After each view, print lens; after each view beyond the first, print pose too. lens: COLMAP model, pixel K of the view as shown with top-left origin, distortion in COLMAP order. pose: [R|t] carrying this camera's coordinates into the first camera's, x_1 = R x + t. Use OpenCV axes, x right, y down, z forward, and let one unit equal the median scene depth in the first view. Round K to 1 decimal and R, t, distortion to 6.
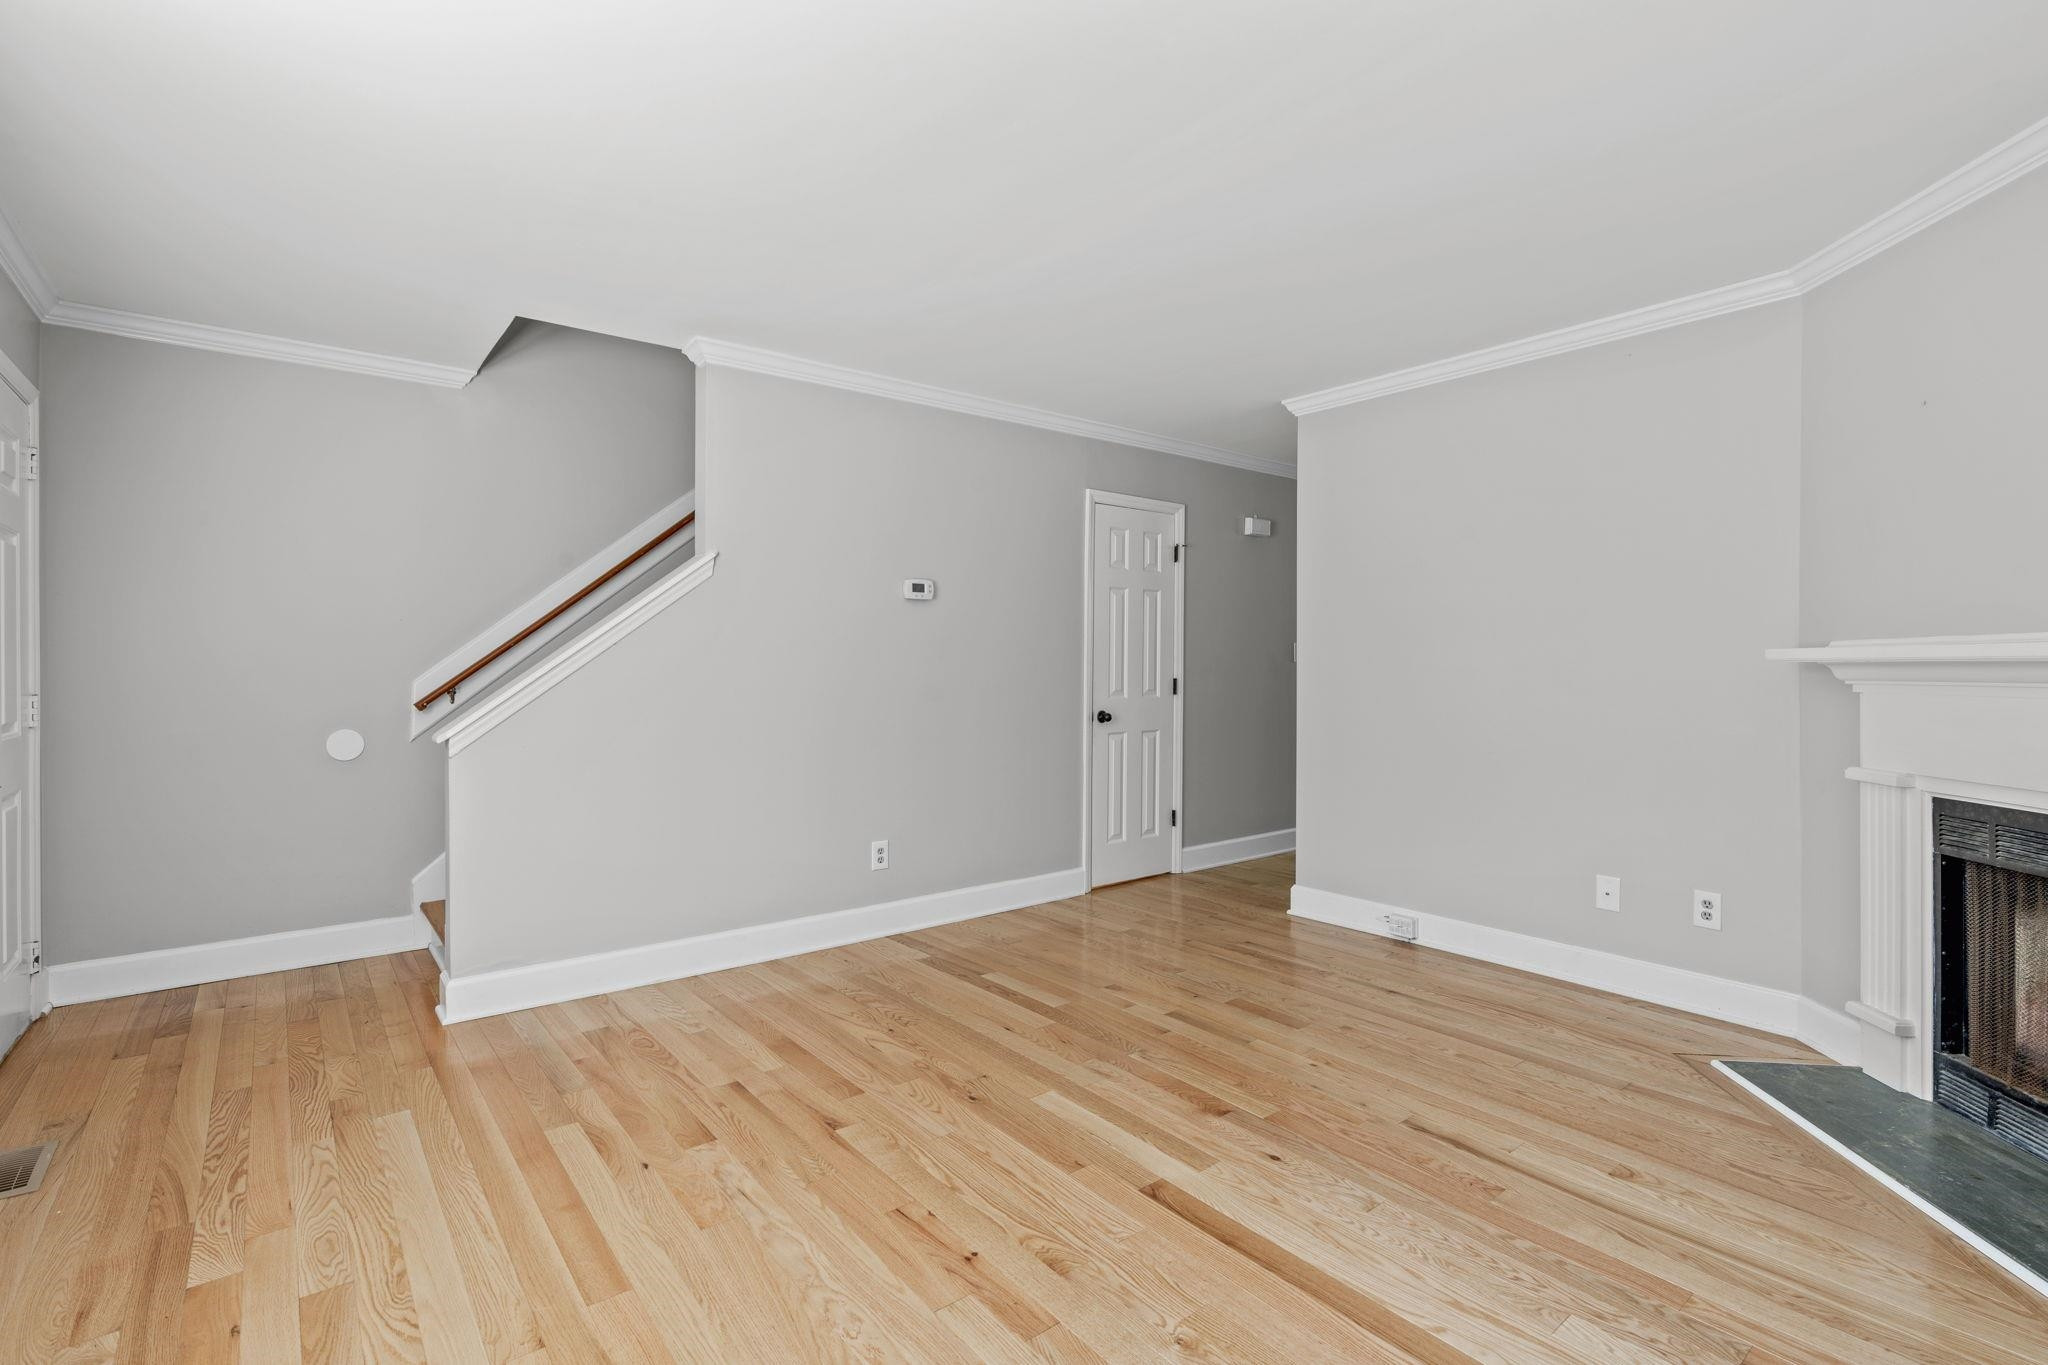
lens RADIAL K [[928.5, 0, 1020.5], [0, 928.5, 678.2], [0, 0, 1]] dist [-0.006014, 0.001651]
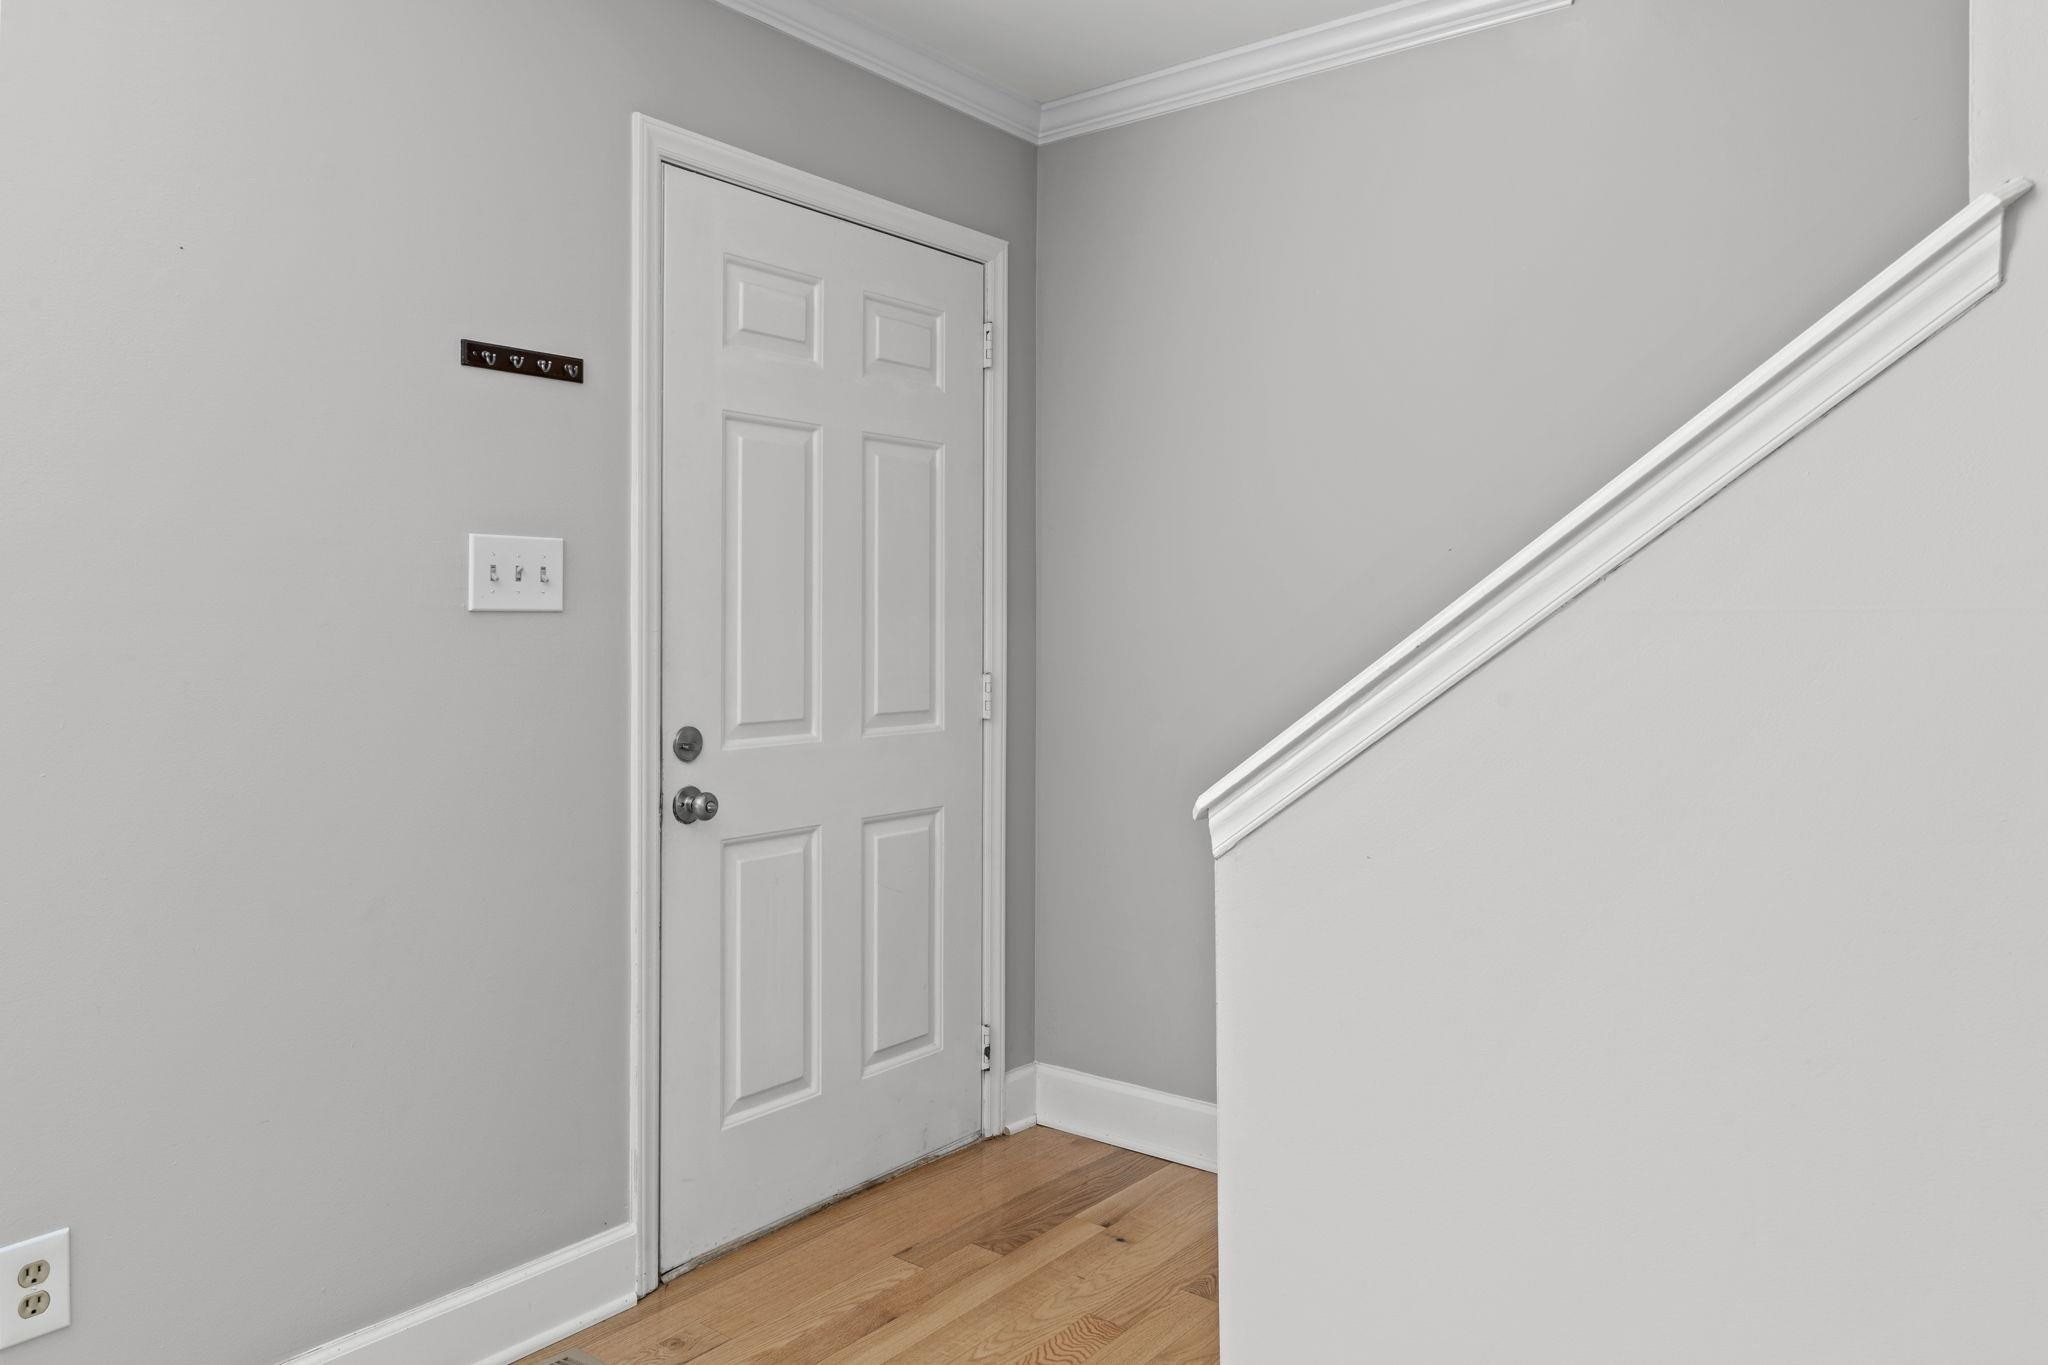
lens RADIAL K [[1372.5, 0, 1026.7], [0, 1372.5, 614.3], [0, 0, 1]] dist [-0.000209, 0.000472]
pose [[0.211357, -0.009918, -0.977359, -0.040005], [-0.014089, 0.999814, -0.013192, -0.014948], [0.977307, 0.016558, 0.211178, 0.882210]]
